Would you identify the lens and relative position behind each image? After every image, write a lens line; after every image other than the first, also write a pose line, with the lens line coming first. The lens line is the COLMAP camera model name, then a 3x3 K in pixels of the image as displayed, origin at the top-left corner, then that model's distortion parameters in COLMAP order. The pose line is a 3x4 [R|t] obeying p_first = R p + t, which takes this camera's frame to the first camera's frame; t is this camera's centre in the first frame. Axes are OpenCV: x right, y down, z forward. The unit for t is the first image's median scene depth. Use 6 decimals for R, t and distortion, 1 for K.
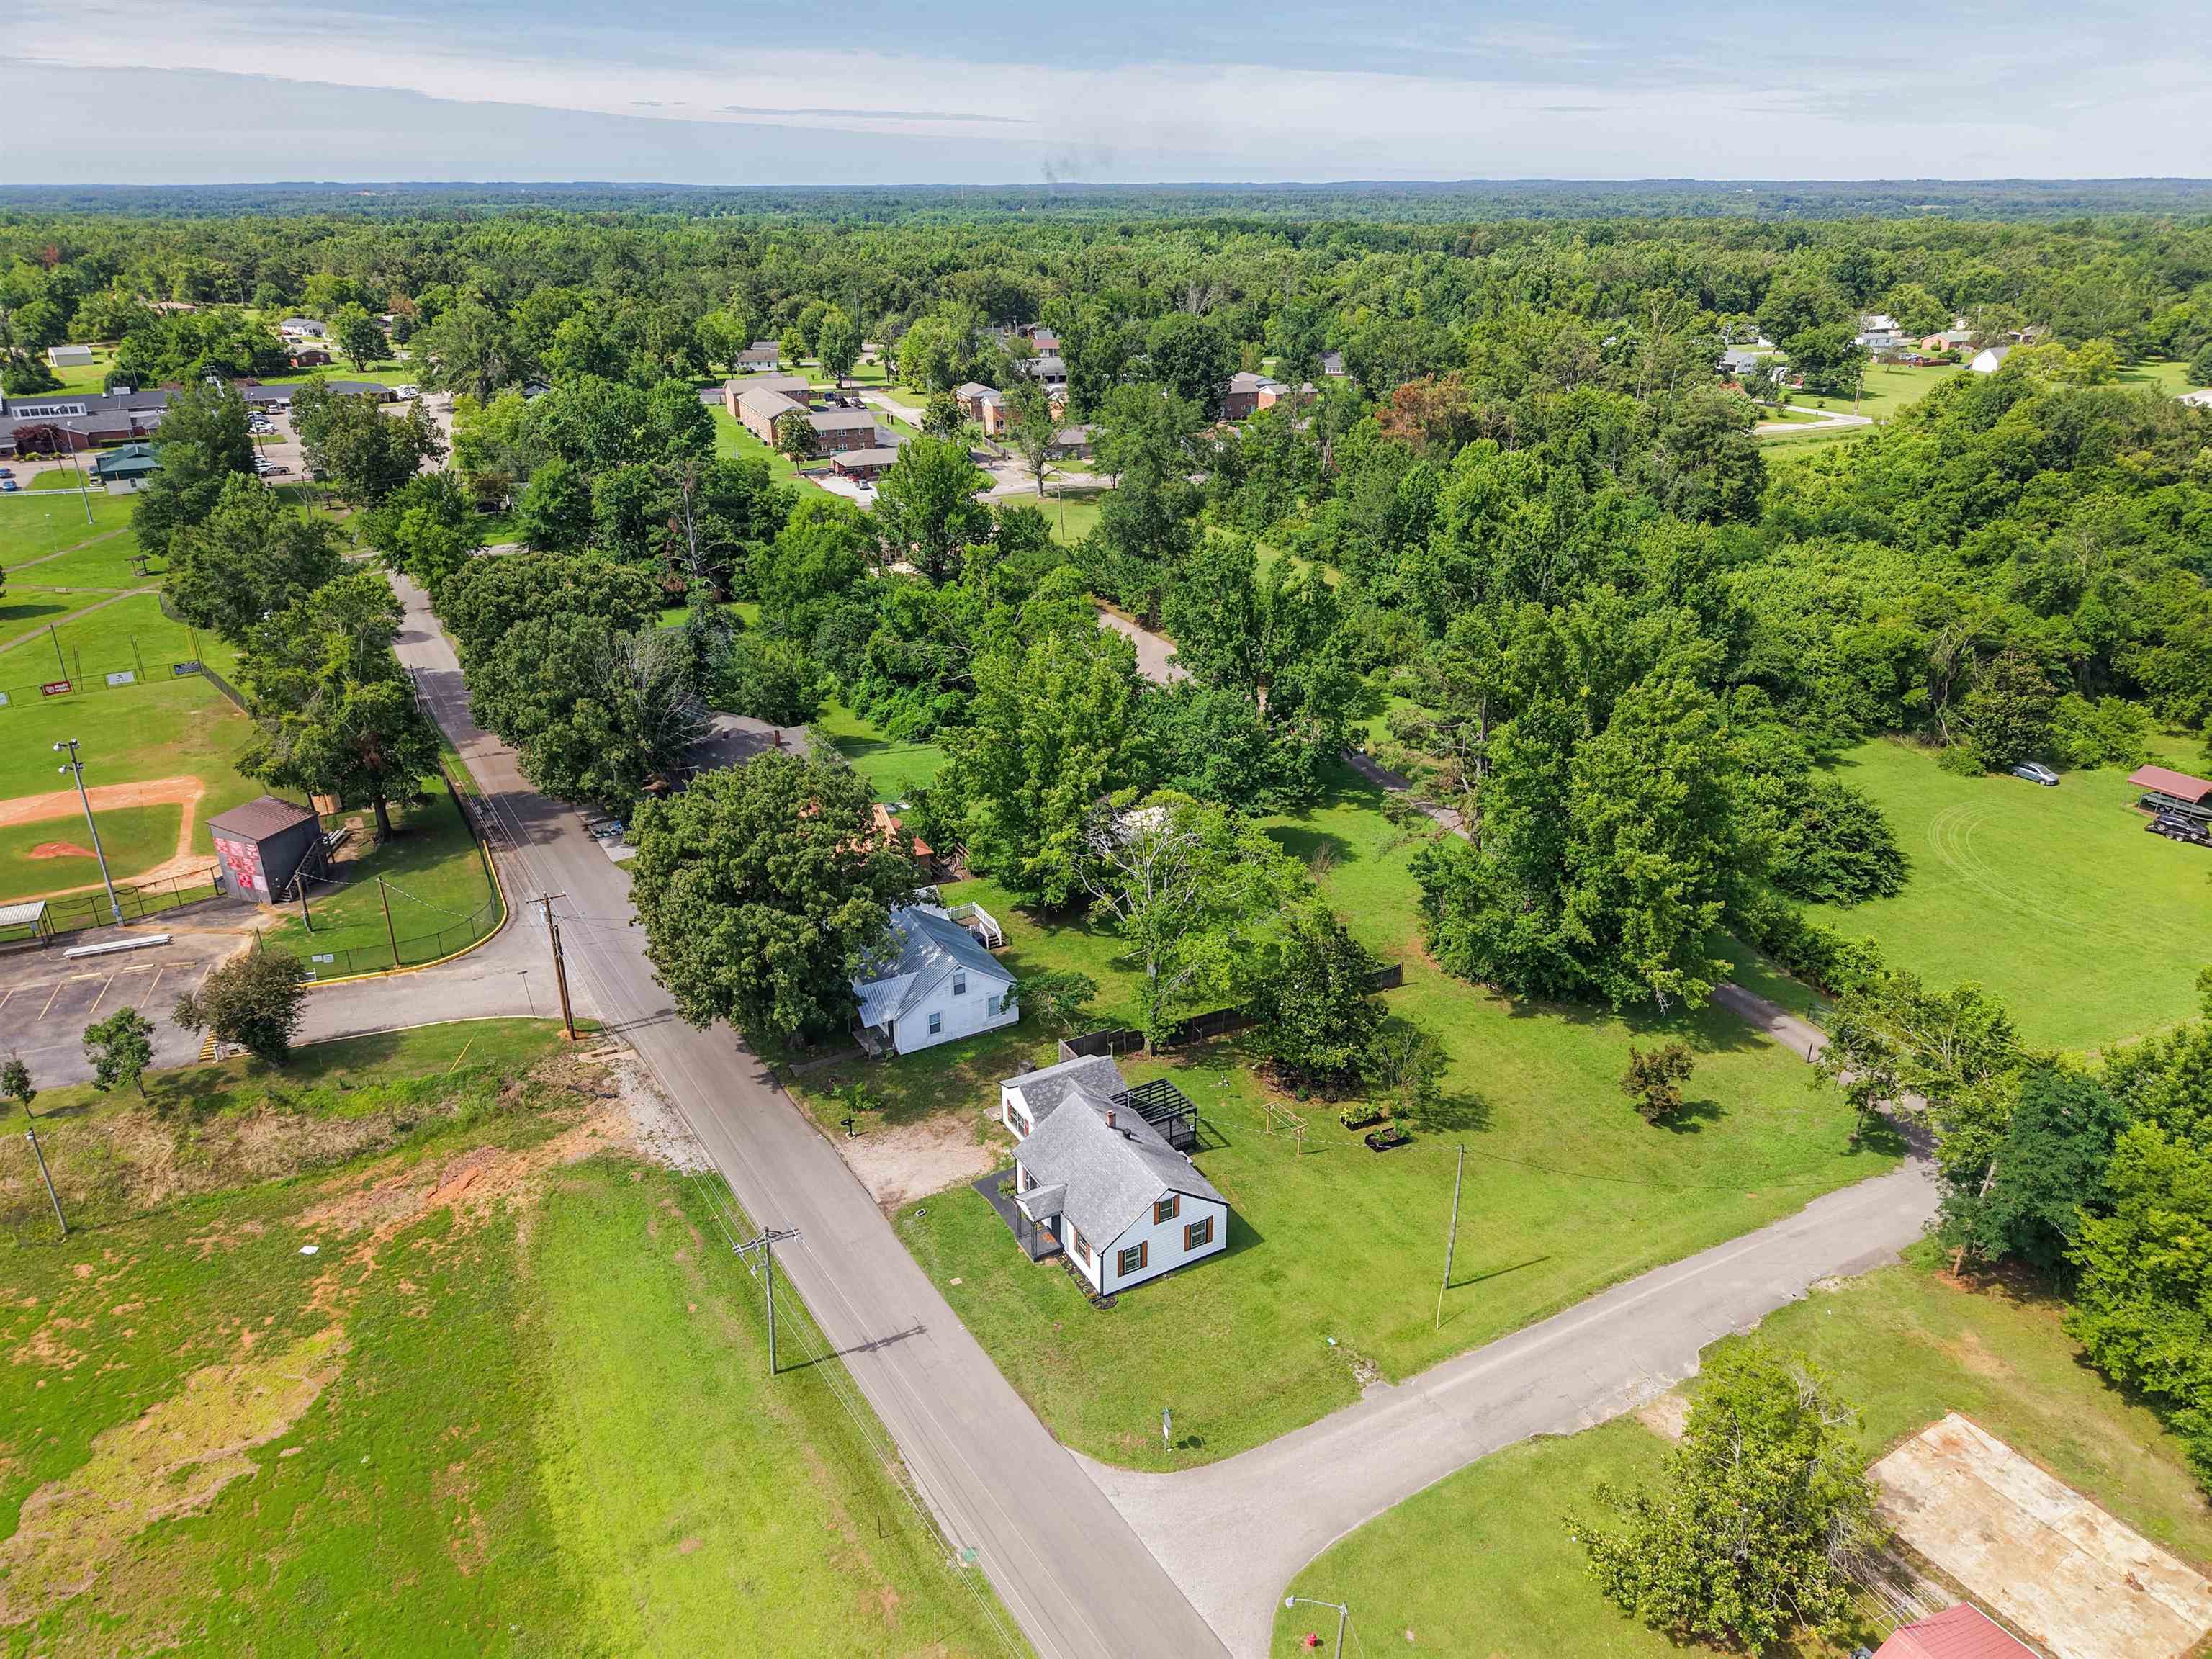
lens RADIAL K [[1523.1, 0, 1109.9], [0, 1523.1, 820.8], [0, 0, 1]] dist [0.030493, -0.032010]
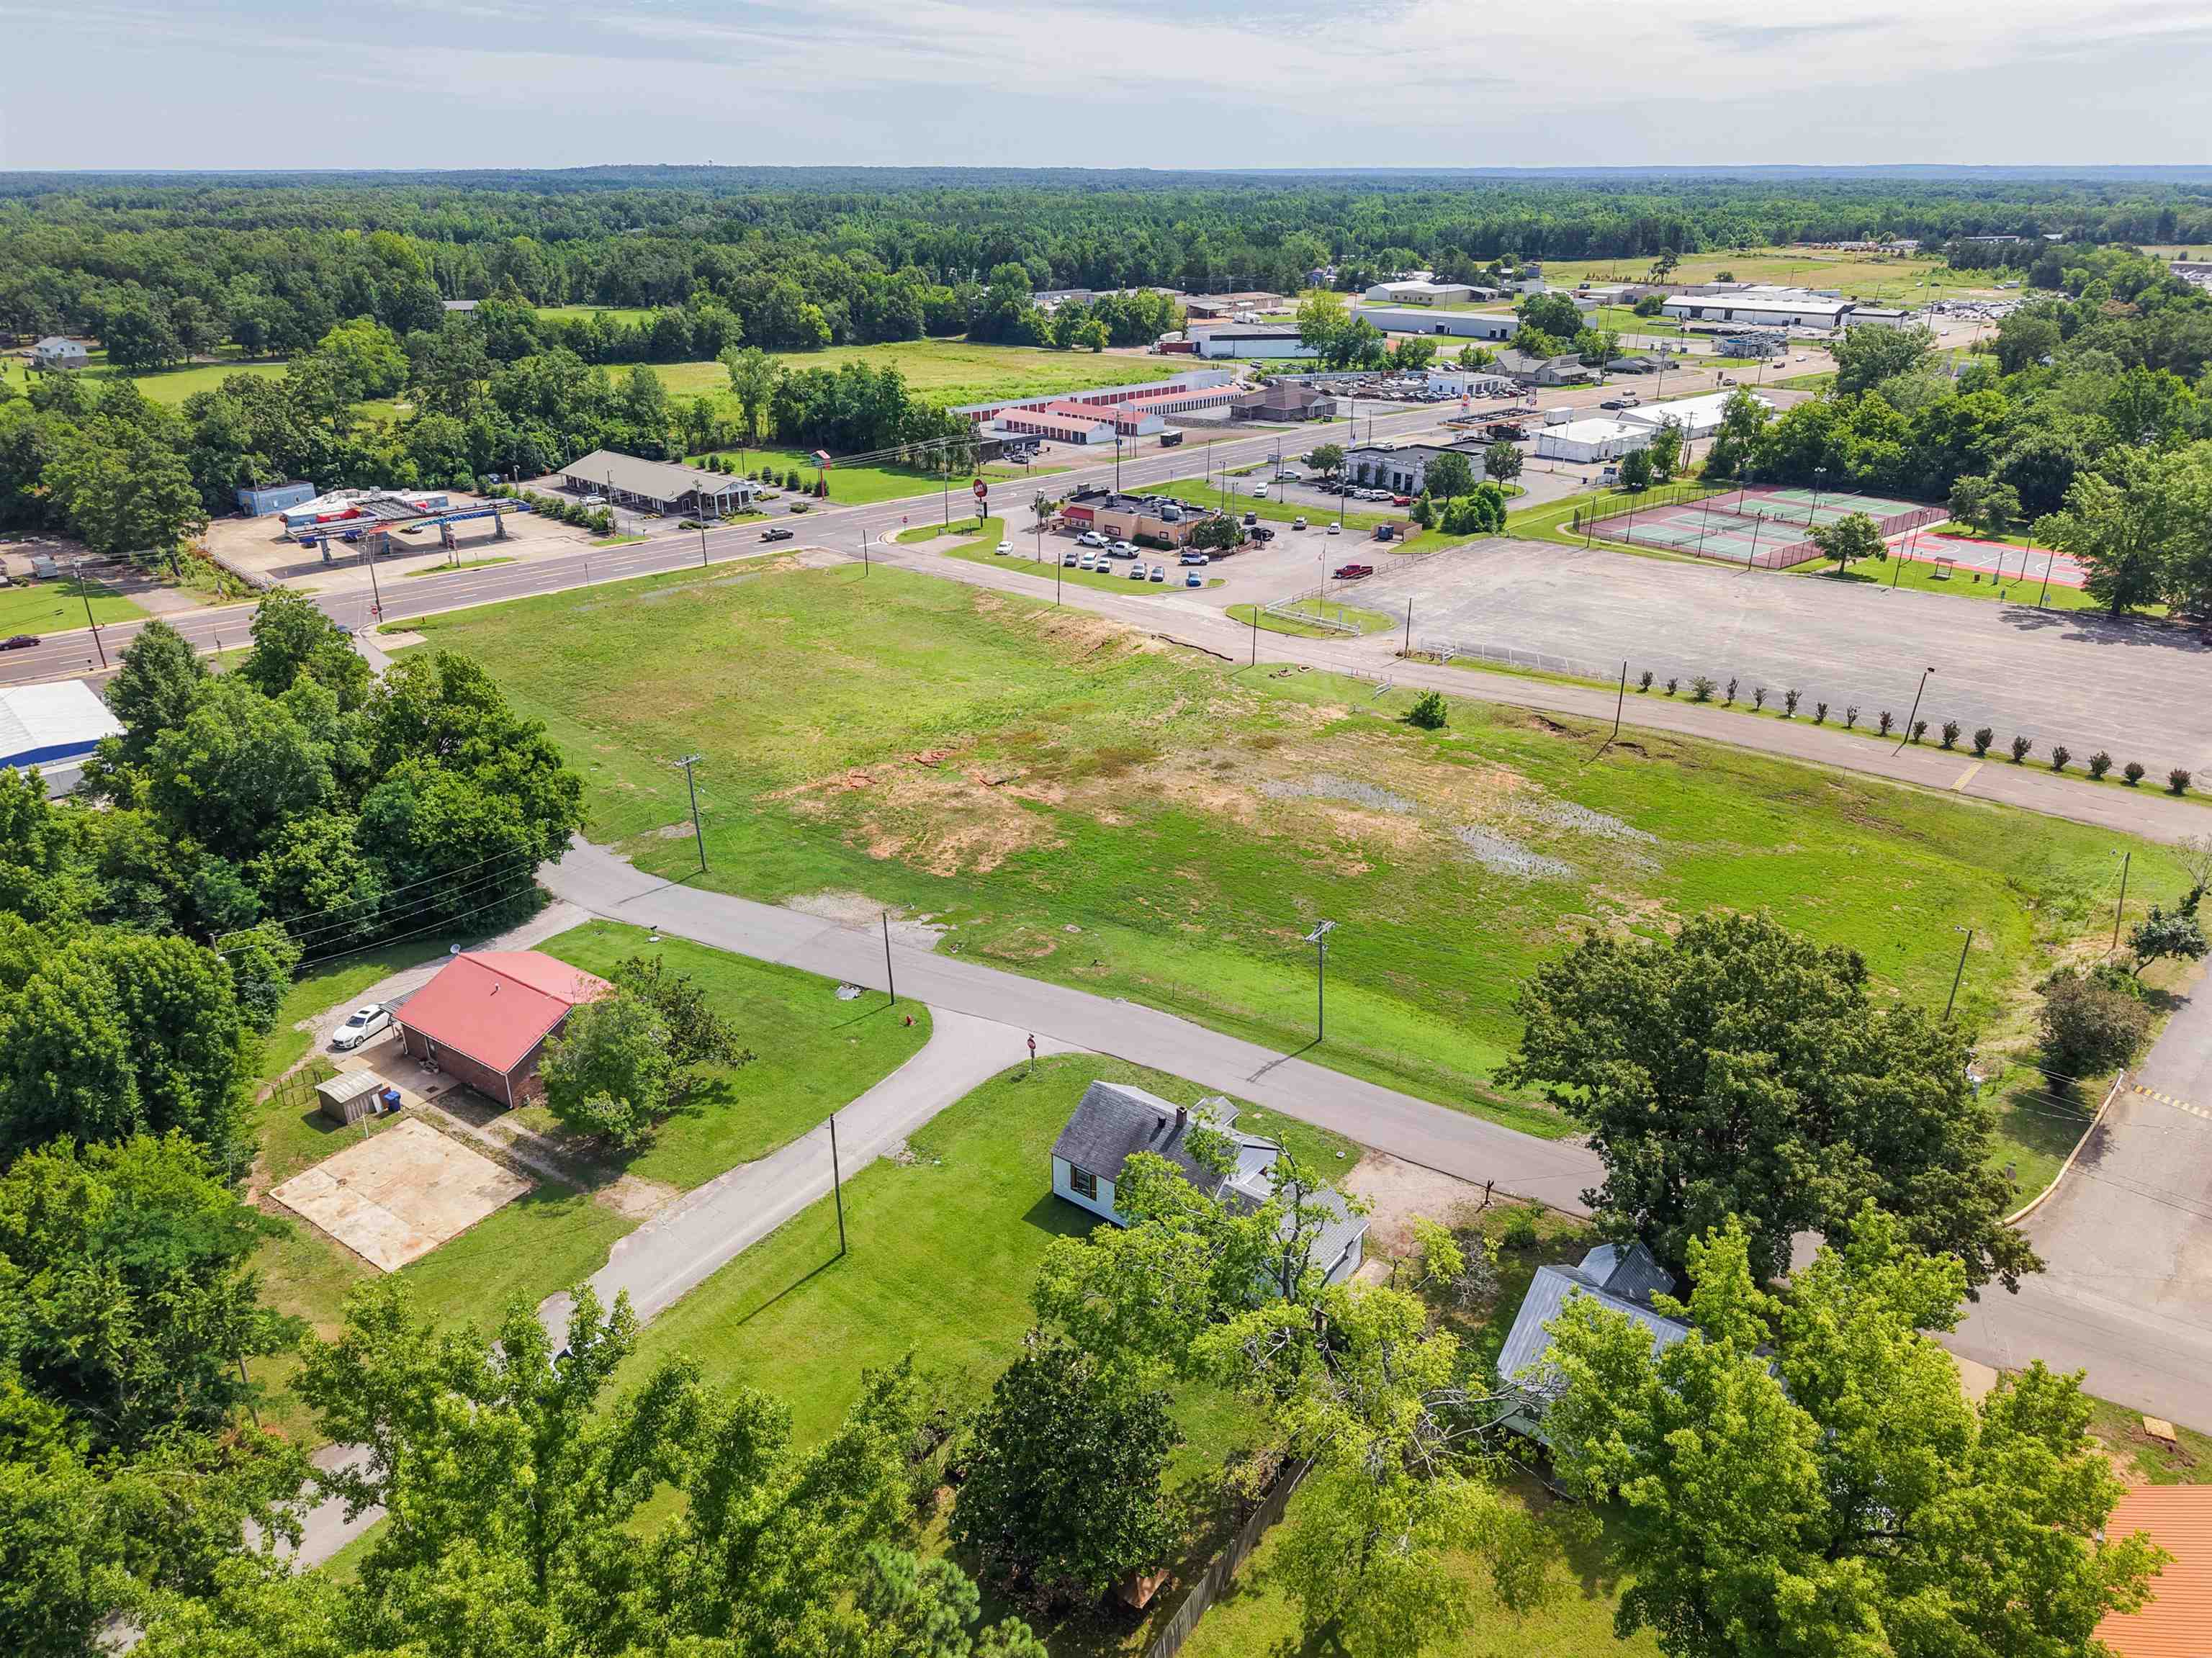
lens RADIAL K [[1522.9, 0, 1109.9], [0, 1522.9, 820.3], [0, 0, 1]] dist [0.030493, -0.032010]
pose [[-0.921097, 0.157938, -0.355860, 0.349018], [-0.151473, 0.696638, 0.701250, -0.602104], [0.358660, 0.699823, -0.617747, 1.395511]]
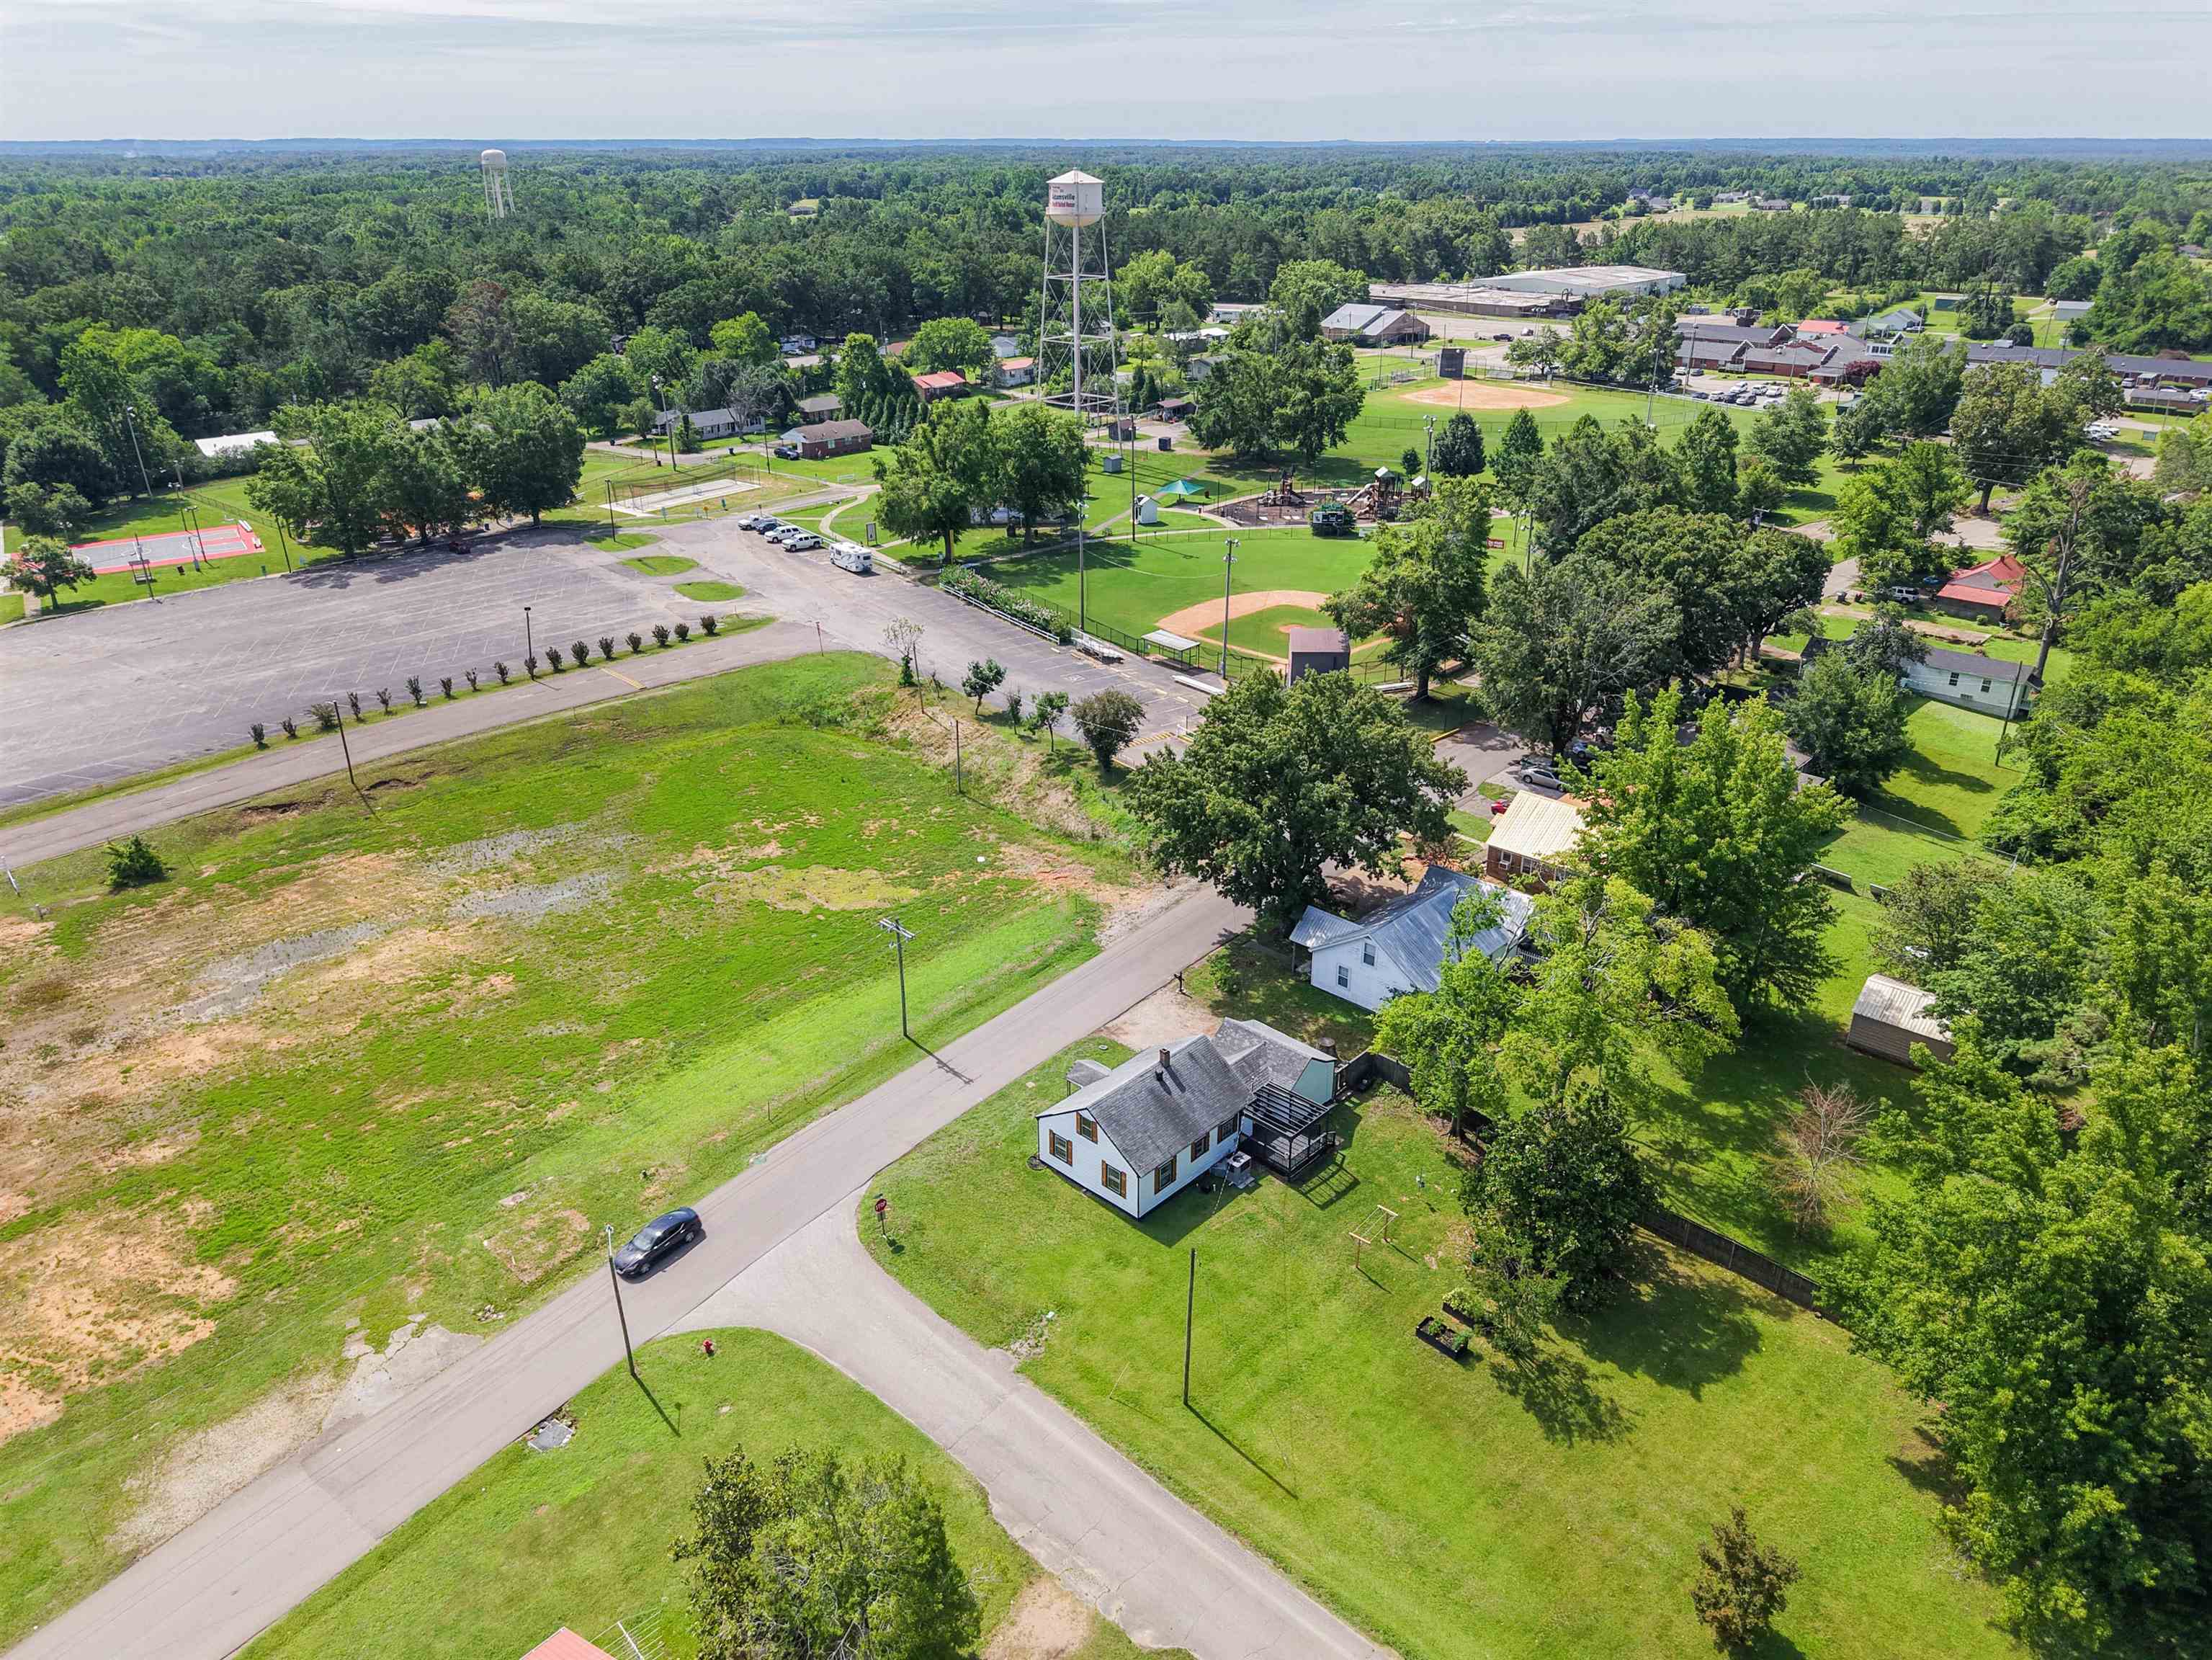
lens RADIAL K [[1523.3, 0, 1109.9], [0, 1523.3, 821.3], [0, 0, 1]] dist [0.030493, -0.032010]
pose [[0.292790, 0.392304, -0.871993, 0.789774], [-0.382534, 0.883856, 0.269197, -0.199823], [0.876323, 0.254748, 0.408854, 0.477682]]
